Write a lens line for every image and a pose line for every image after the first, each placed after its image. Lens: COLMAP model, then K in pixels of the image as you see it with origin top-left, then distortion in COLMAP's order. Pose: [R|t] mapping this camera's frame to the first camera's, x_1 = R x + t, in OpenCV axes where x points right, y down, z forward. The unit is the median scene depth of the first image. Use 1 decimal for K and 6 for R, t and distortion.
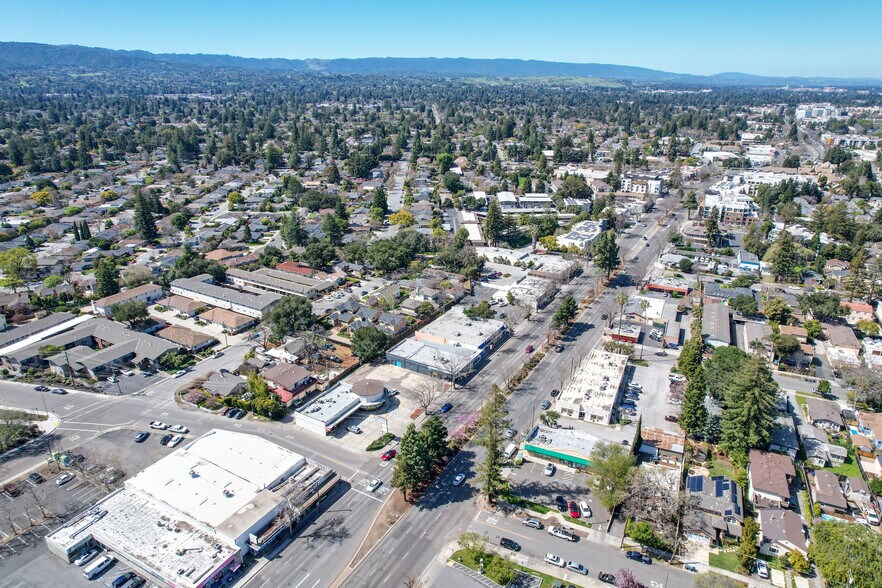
lens RADIAL K [[563.8, 0, 441.6], [0, 563.8, 296.0], [0, 0, 1]] dist [-0.070740, 0.064618]
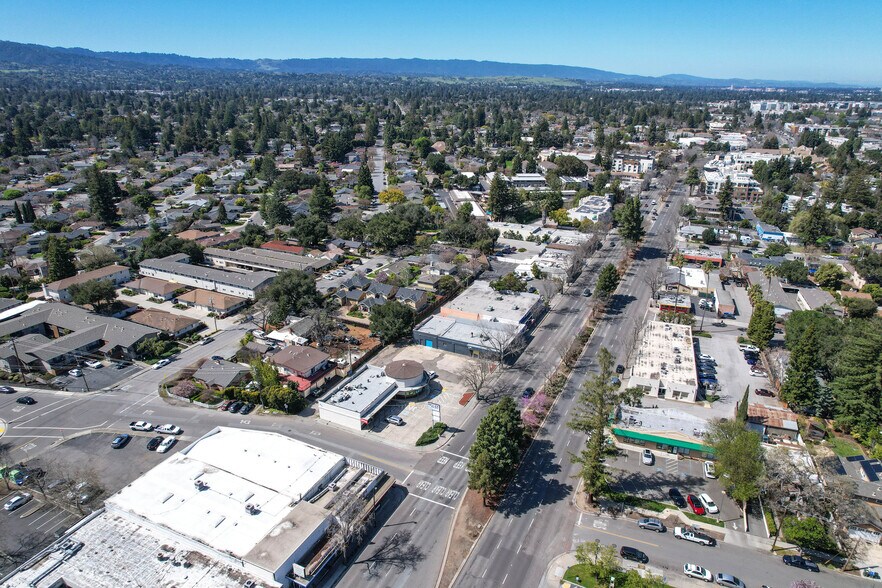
lens RADIAL K [[563.8, 0, 442.8], [0, 563.8, 295.5], [0, 0, 1]] dist [-0.070740, 0.064618]
pose [[0.996885, -0.024903, 0.074827, -0.101091], [0.025135, 0.999682, -0.002166, 0.044042], [-0.074750, 0.004040, 0.997194, 0.135424]]
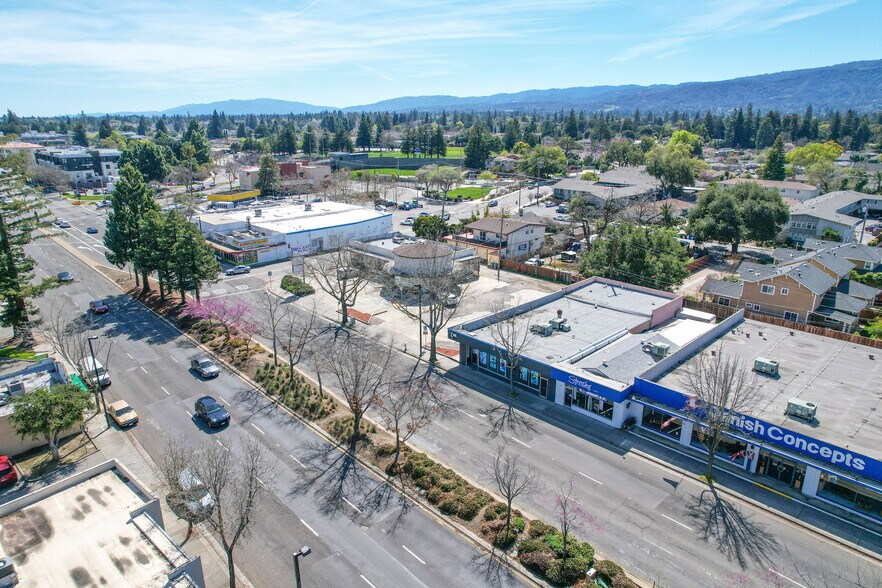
lens RADIAL K [[563.8, 0, 446.3], [0, 563.8, 273.5], [0, 0, 1]] dist [-0.070740, 0.064618]
pose [[-0.265801, 0.260583, -0.928141, 0.266926], [-0.348901, 0.871504, 0.344600, -0.004842], [0.898676, 0.415424, -0.140729, 0.829998]]
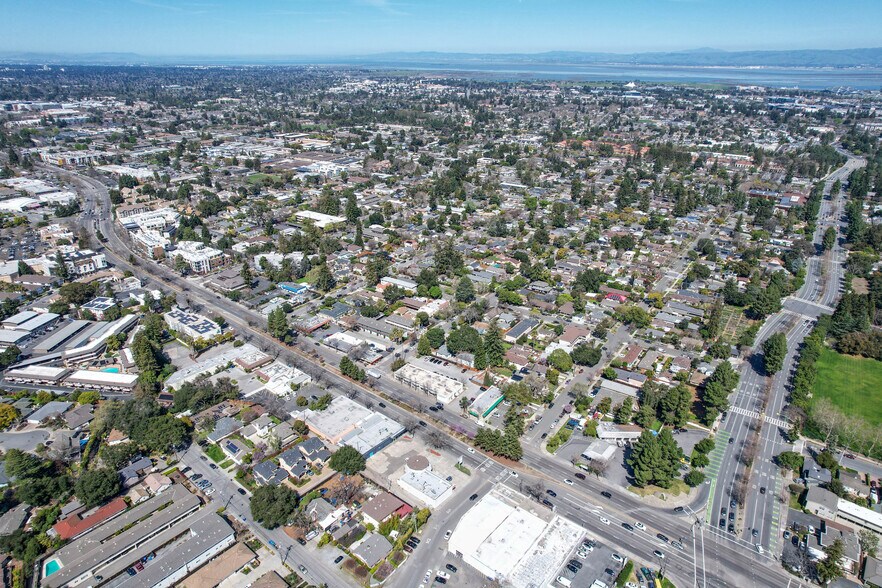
lens RADIAL K [[563.8, 0, 443.4], [0, 563.8, 288.4], [0, 0, 1]] dist [-0.070740, 0.064618]
pose [[0.162296, -0.382698, 0.909507, -0.960813], [0.354226, 0.882884, 0.308286, -0.501164], [-0.920969, 0.272138, 0.278851, 0.308964]]
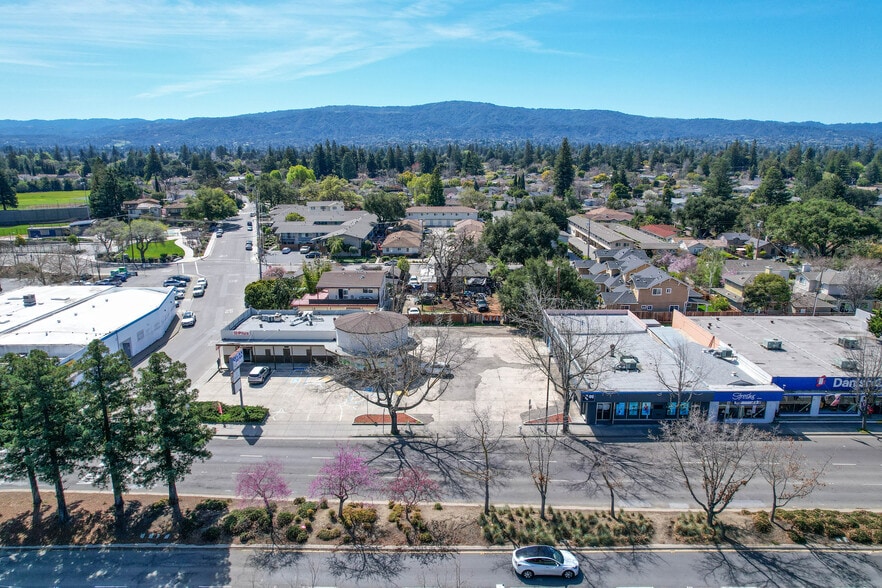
lens RADIAL K [[563.8, 0, 438.3], [0, 563.8, 297.1], [0, 0, 1]] dist [-0.070740, 0.064618]
pose [[0.504542, 0.218105, -0.835385, 0.185378], [-0.316061, 0.947063, 0.056373, 0.079238], [0.803457, 0.235590, 0.546767, 0.606140]]
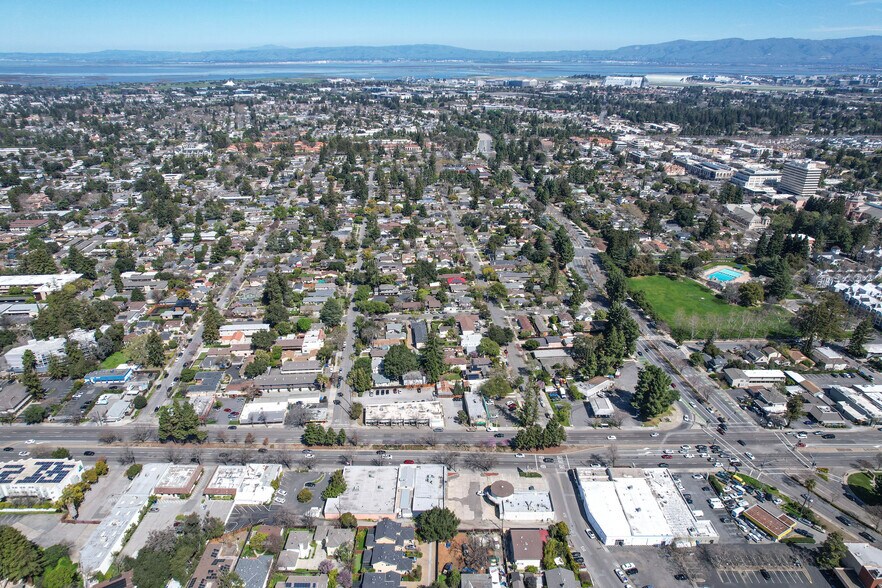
lens RADIAL K [[563.8, 0, 441.9], [0, 563.8, 291.9], [0, 0, 1]] dist [-0.070740, 0.064618]
pose [[-0.502795, -0.342356, 0.793719, -0.737410], [0.311604, 0.784704, 0.535857, -0.747733], [-0.806288, 0.516752, -0.287865, 0.952496]]
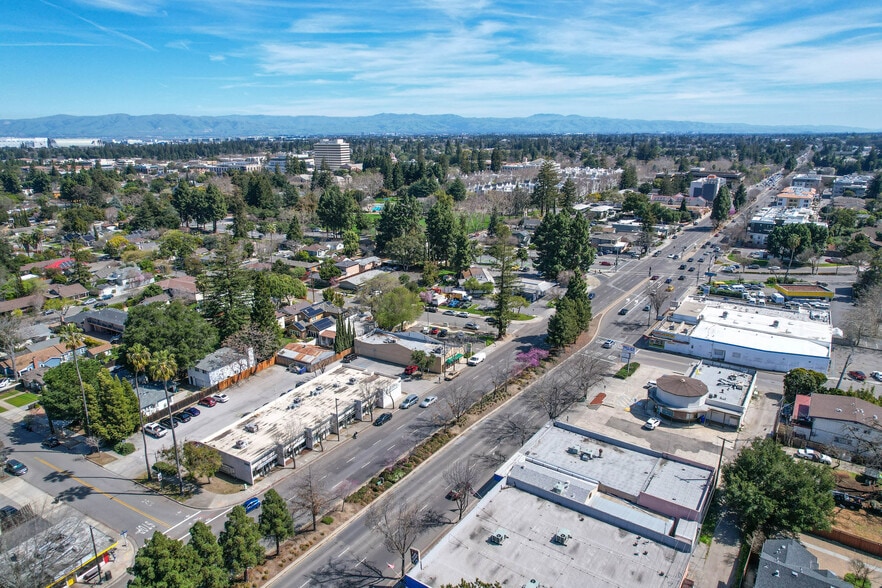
lens RADIAL K [[563.8, 0, 441.3], [0, 563.8, 292.6], [0, 0, 1]] dist [-0.070740, 0.064618]
pose [[-0.996746, -0.019760, 0.078143, 0.073835], [0.031524, 0.796693, 0.603562, -0.242361], [-0.074183, 0.604062, -0.793477, 1.106391]]
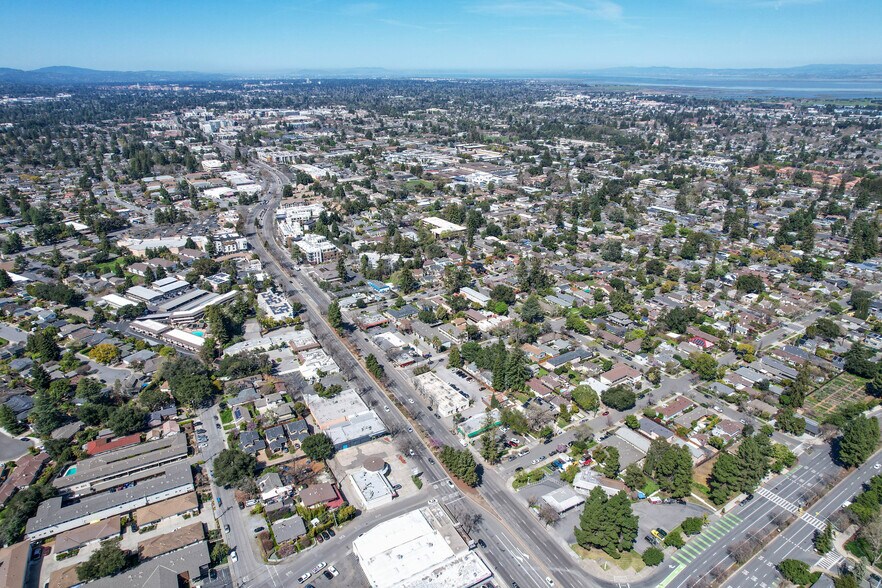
lens RADIAL K [[563.8, 0, 445.3], [0, 563.8, 290.4], [0, 0, 1]] dist [-0.070740, 0.064618]
pose [[0.511583, -0.320749, 0.797122, -0.814079], [0.316895, 0.932745, 0.171942, -0.352700], [-0.798662, 0.164642, 0.578820, -0.071573]]
